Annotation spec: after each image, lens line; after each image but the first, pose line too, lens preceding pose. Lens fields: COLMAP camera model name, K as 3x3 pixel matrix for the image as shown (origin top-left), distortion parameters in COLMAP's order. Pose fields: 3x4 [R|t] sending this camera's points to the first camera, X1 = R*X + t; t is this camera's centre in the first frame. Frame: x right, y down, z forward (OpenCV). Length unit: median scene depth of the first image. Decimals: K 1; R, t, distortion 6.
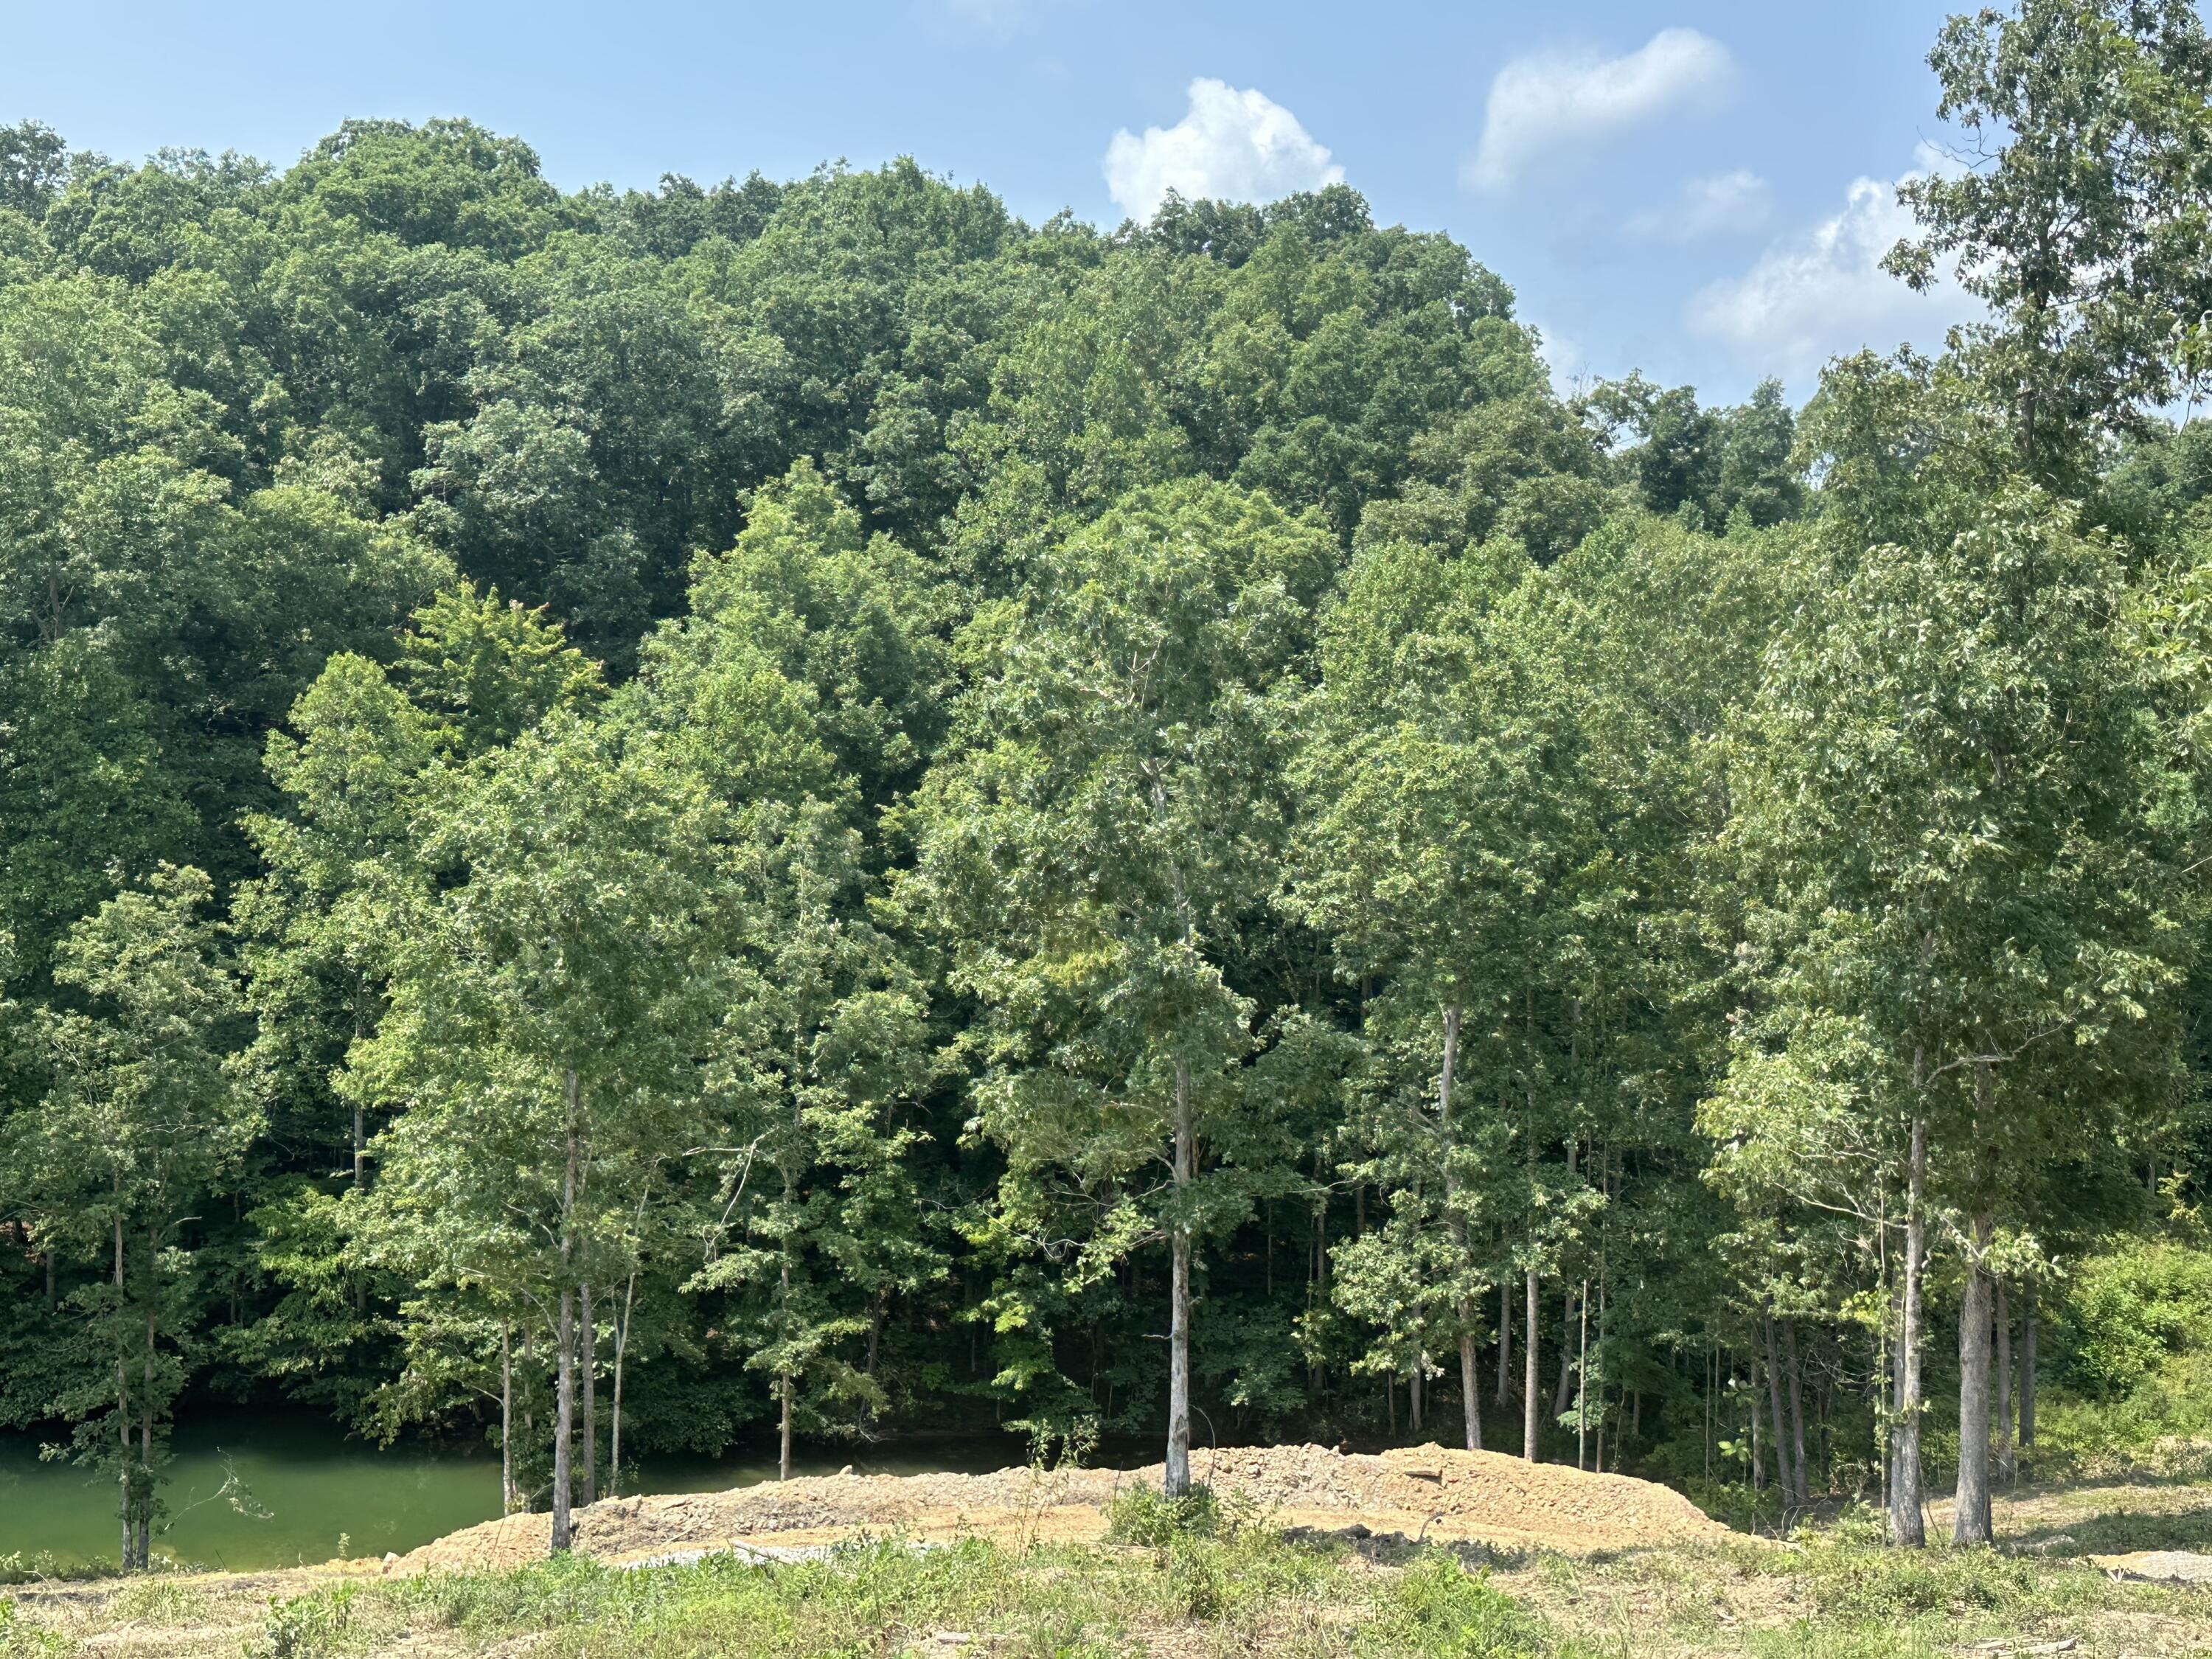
lens RADIAL K [[2608.2, 0, 1106.0], [0, 2608.2, 829.5], [0, 0, 1]] dist [0.256051, -0.602693]
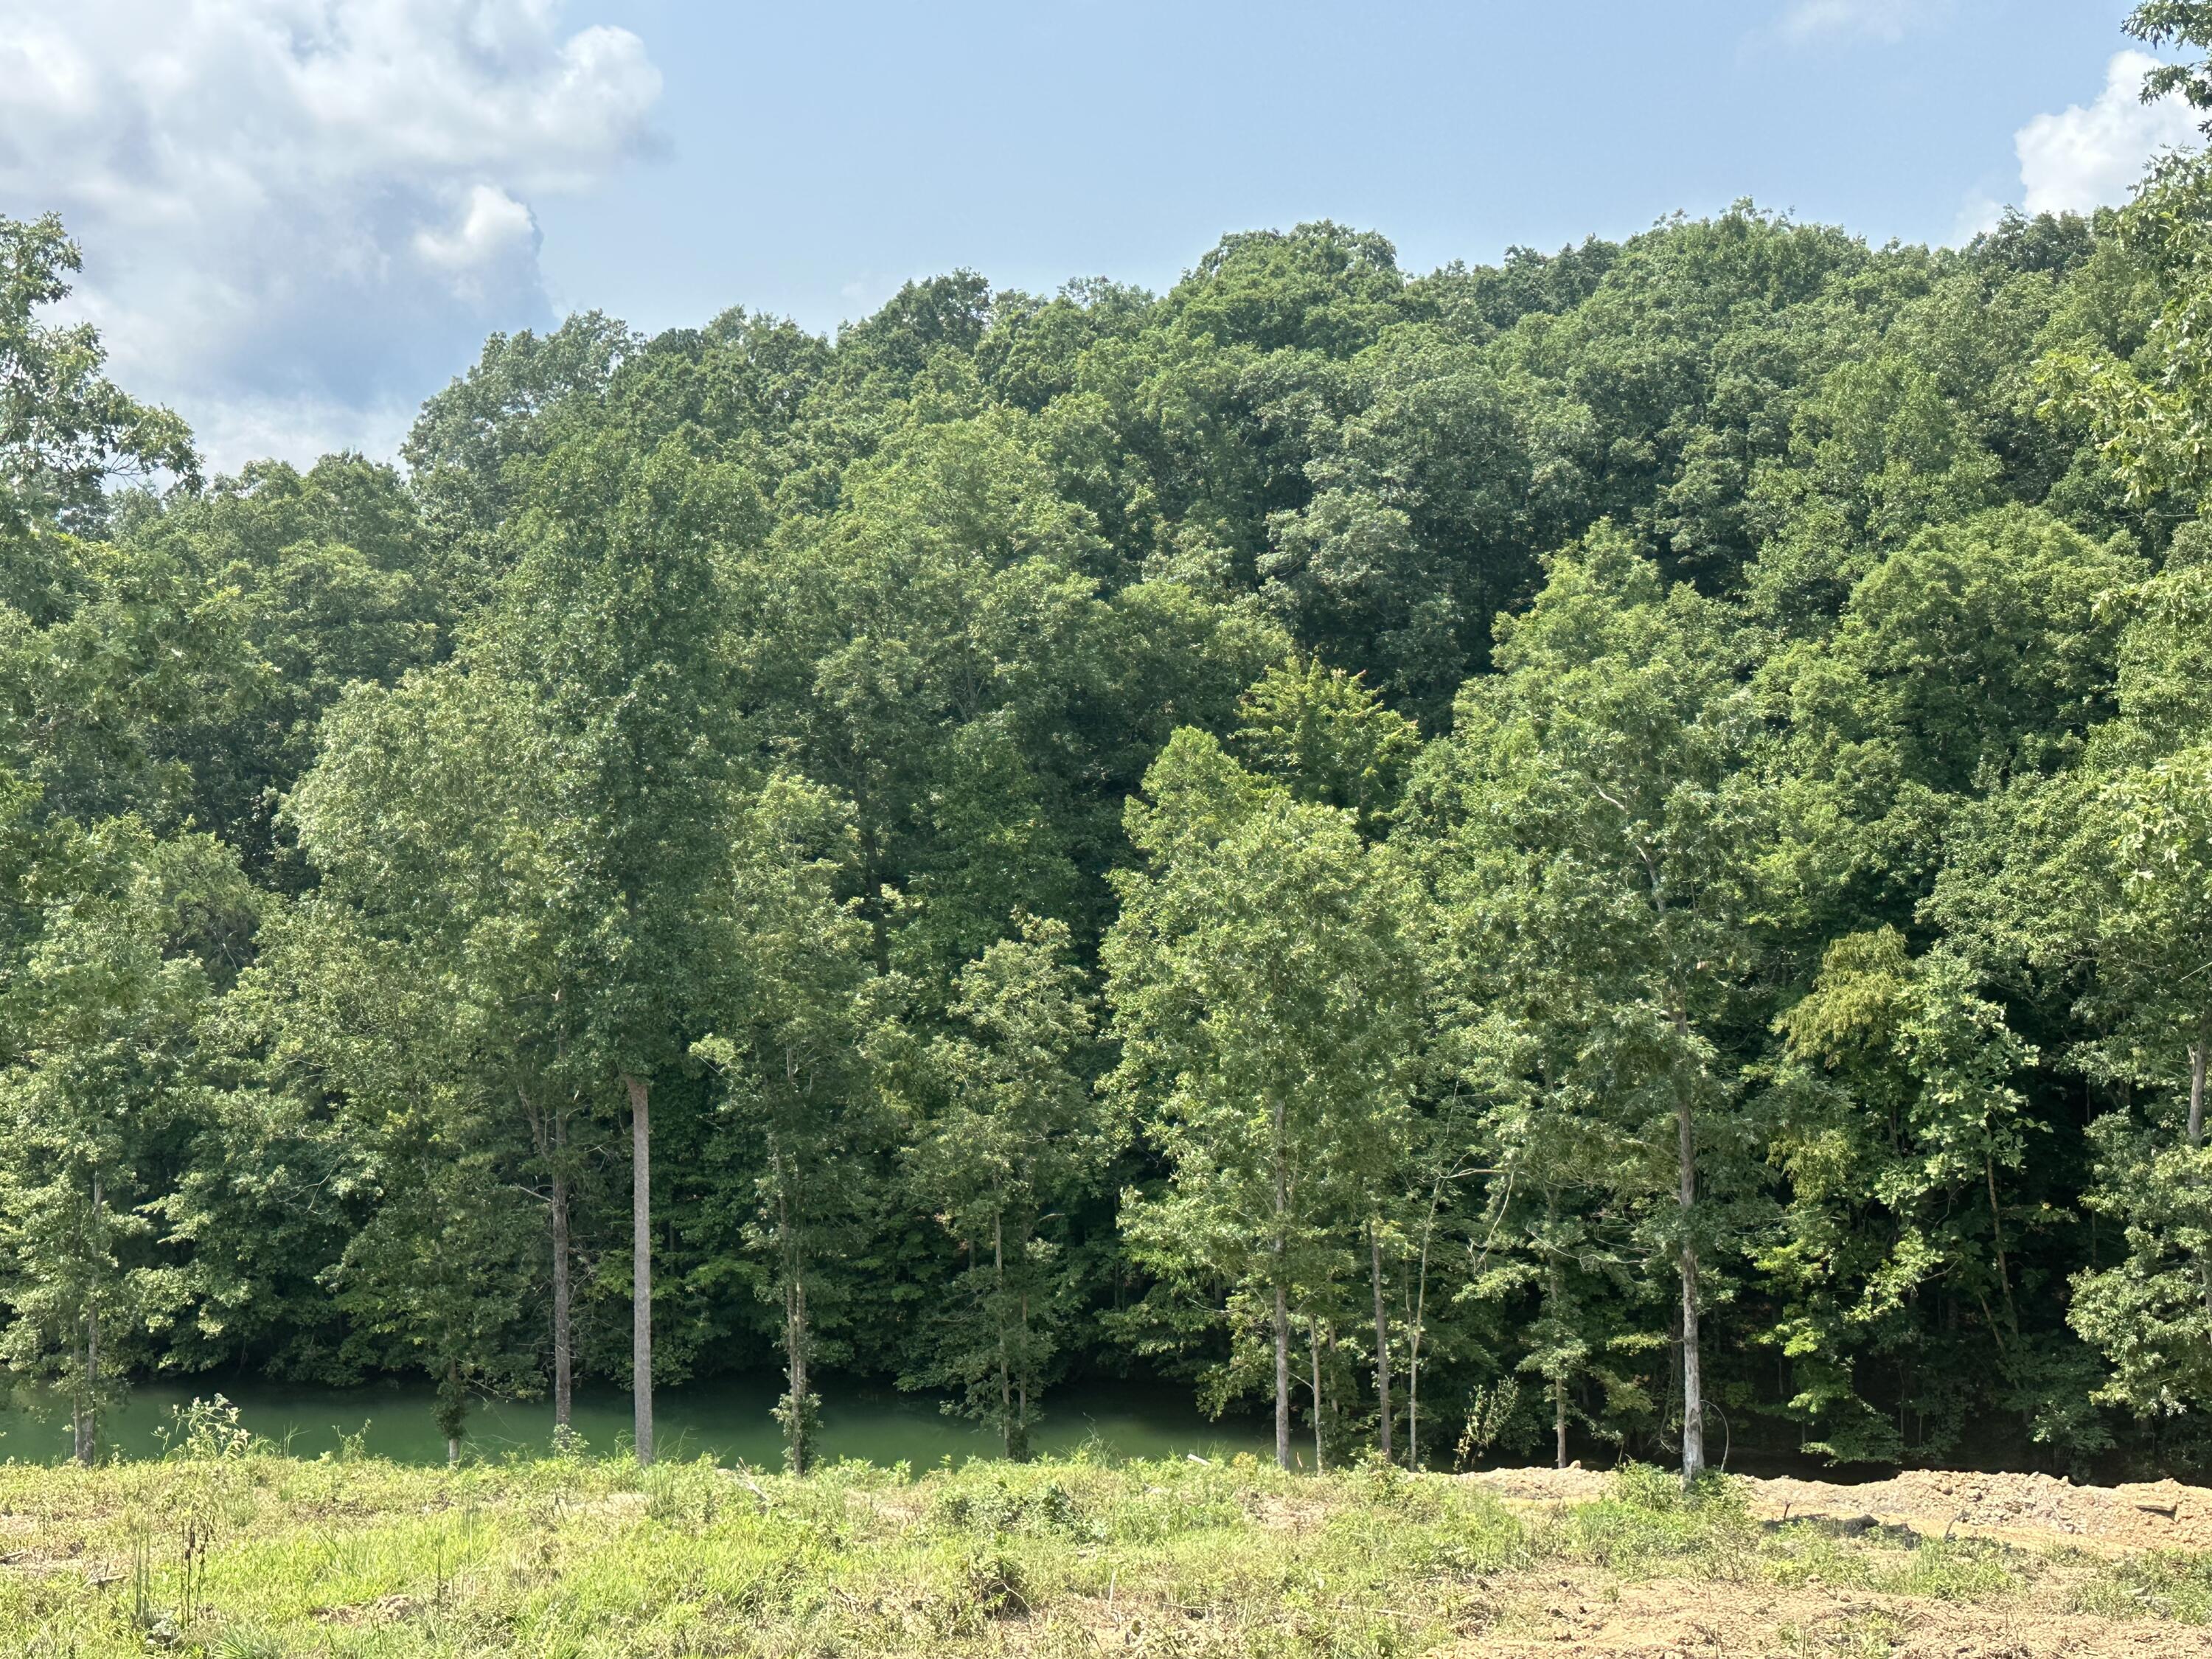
lens RADIAL K [[2600.6, 0, 1096.4], [0, 2600.6, 830.0], [0, 0, 1]] dist [0.175734, -0.346127]
pose [[0.935363, -0.025310, -0.352782, 0.065637], [0.022682, 0.999676, -0.011582, -0.008673], [0.352961, 0.002832, 0.935634, -0.060146]]
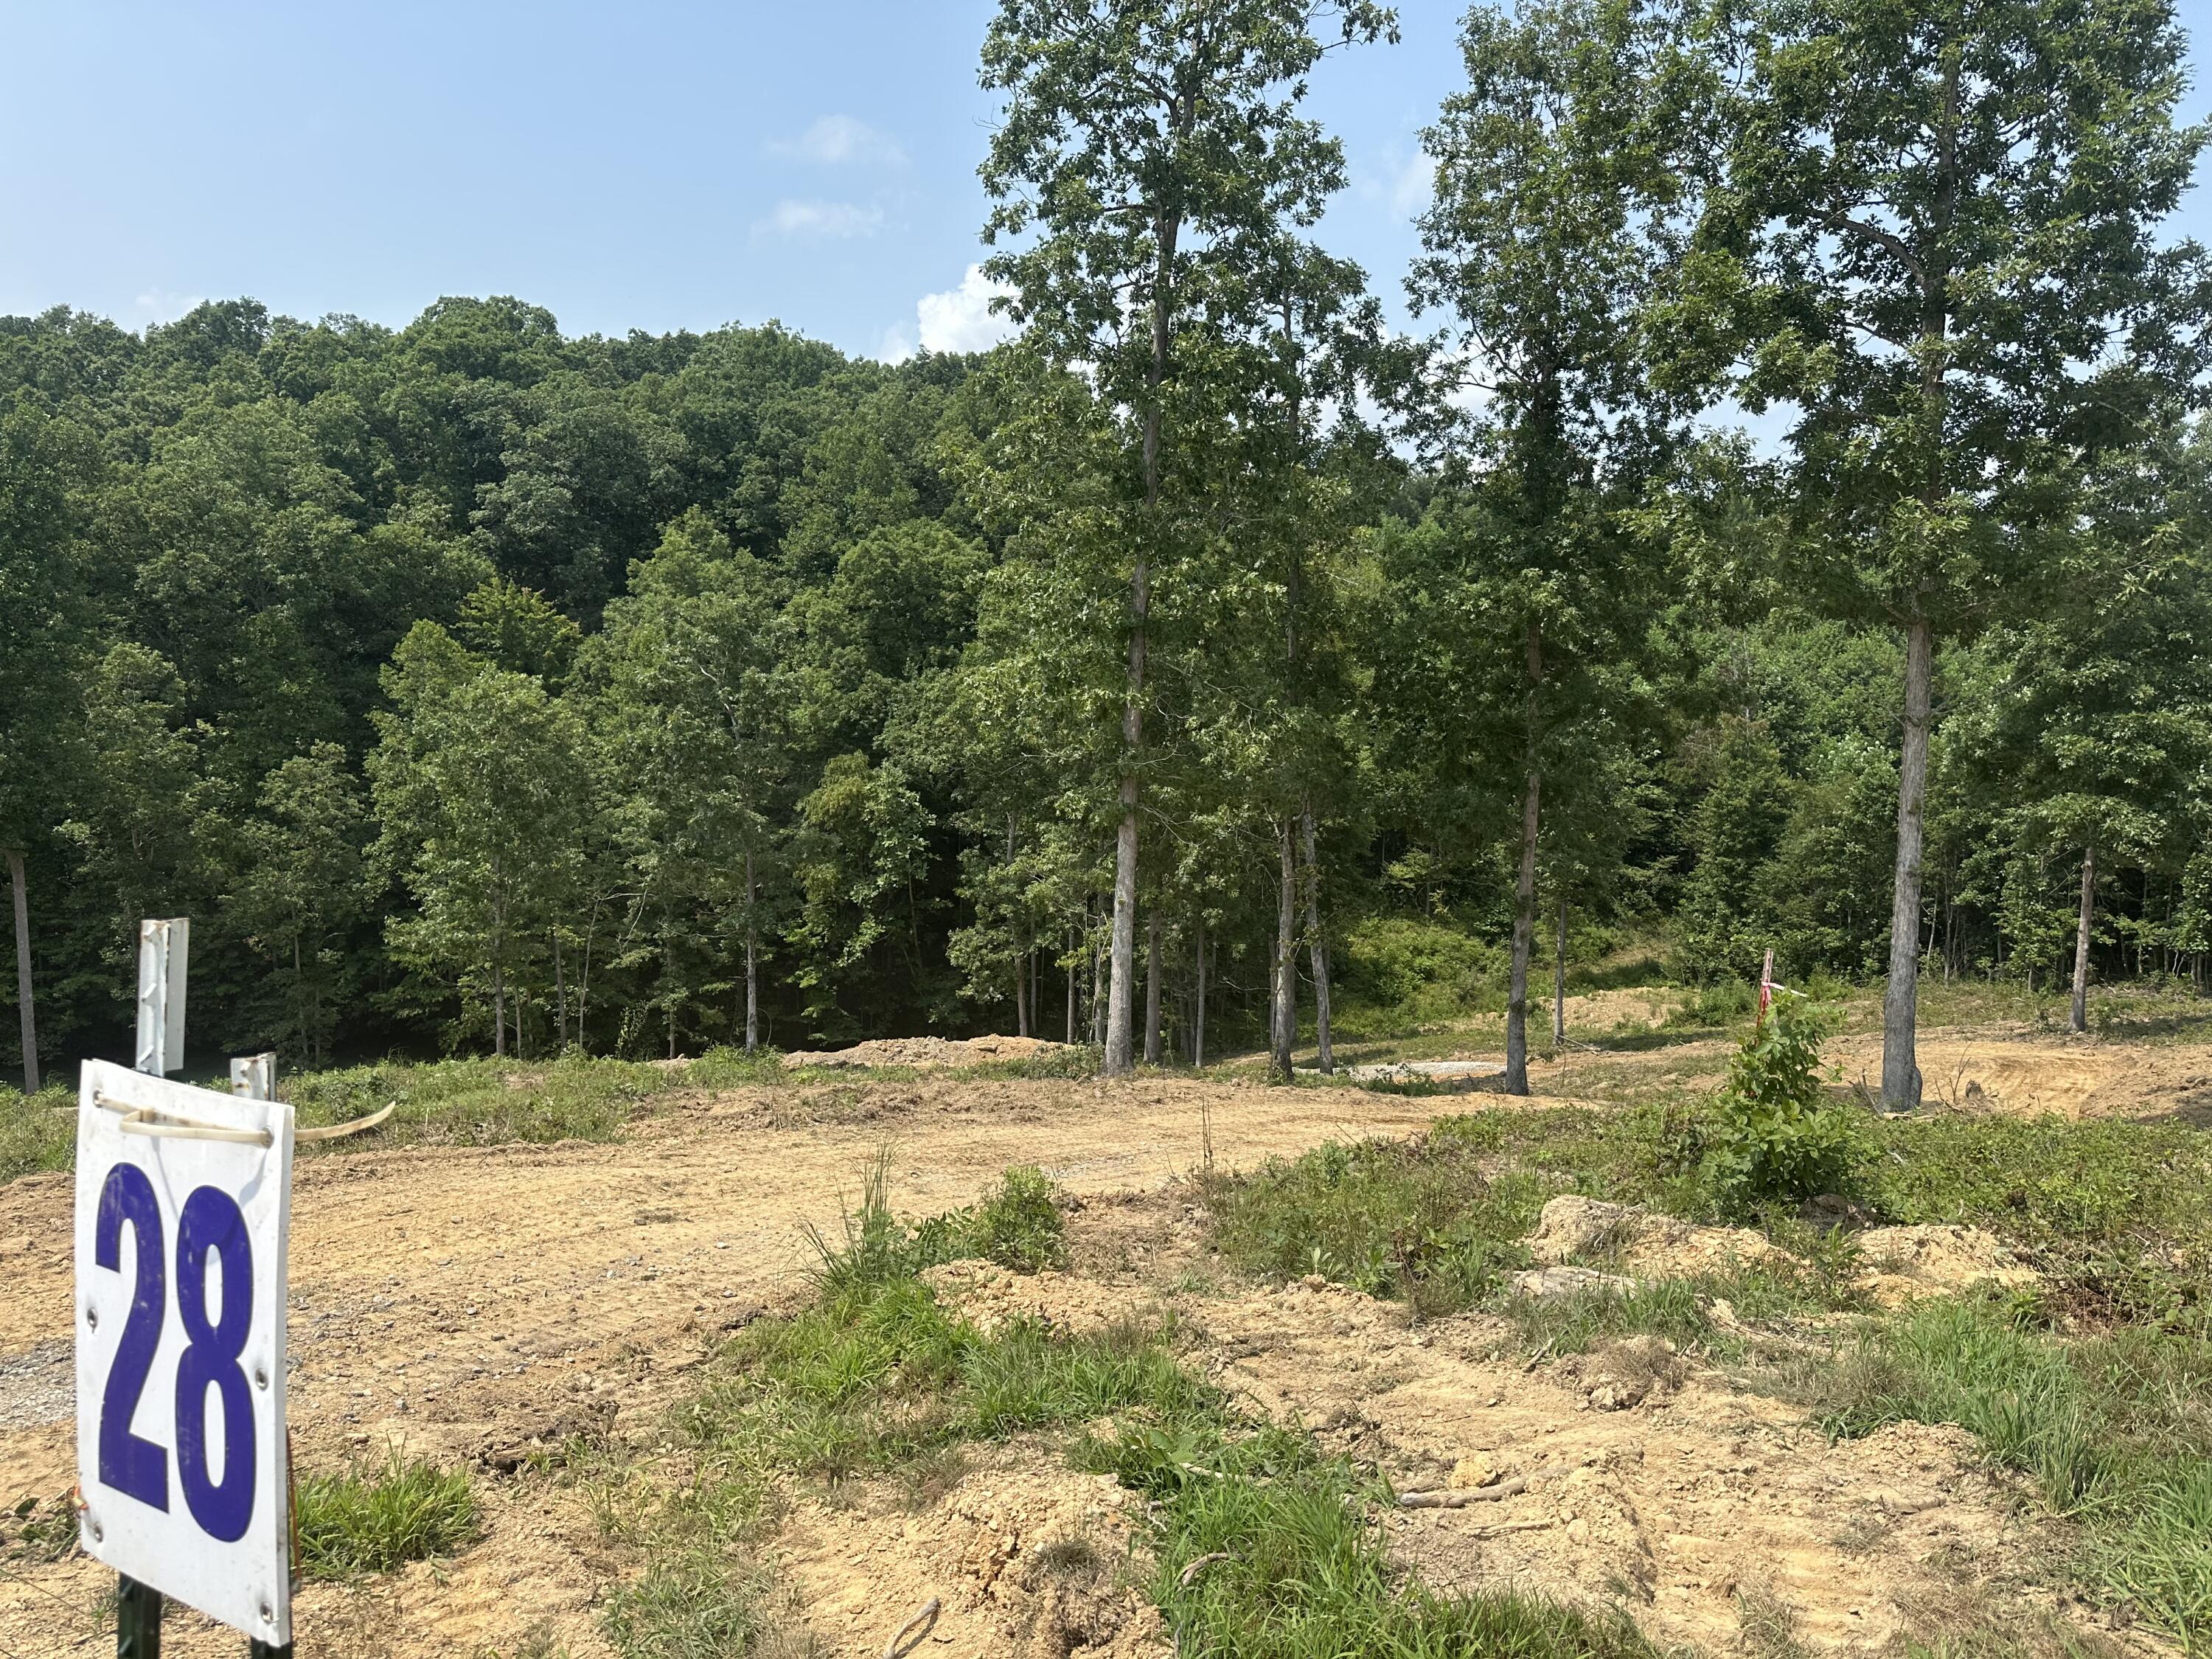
lens RADIAL K [[1542.9, 0, 1112.7], [0, 1542.9, 827.2], [0, 0, 1]] dist [0.094105, -0.138563]
pose [[0.995586, -0.013476, 0.092878, 0.067044], [0.005962, 0.996720, 0.080711, -0.008722], [-0.093661, -0.079801, 0.992401, -0.086736]]
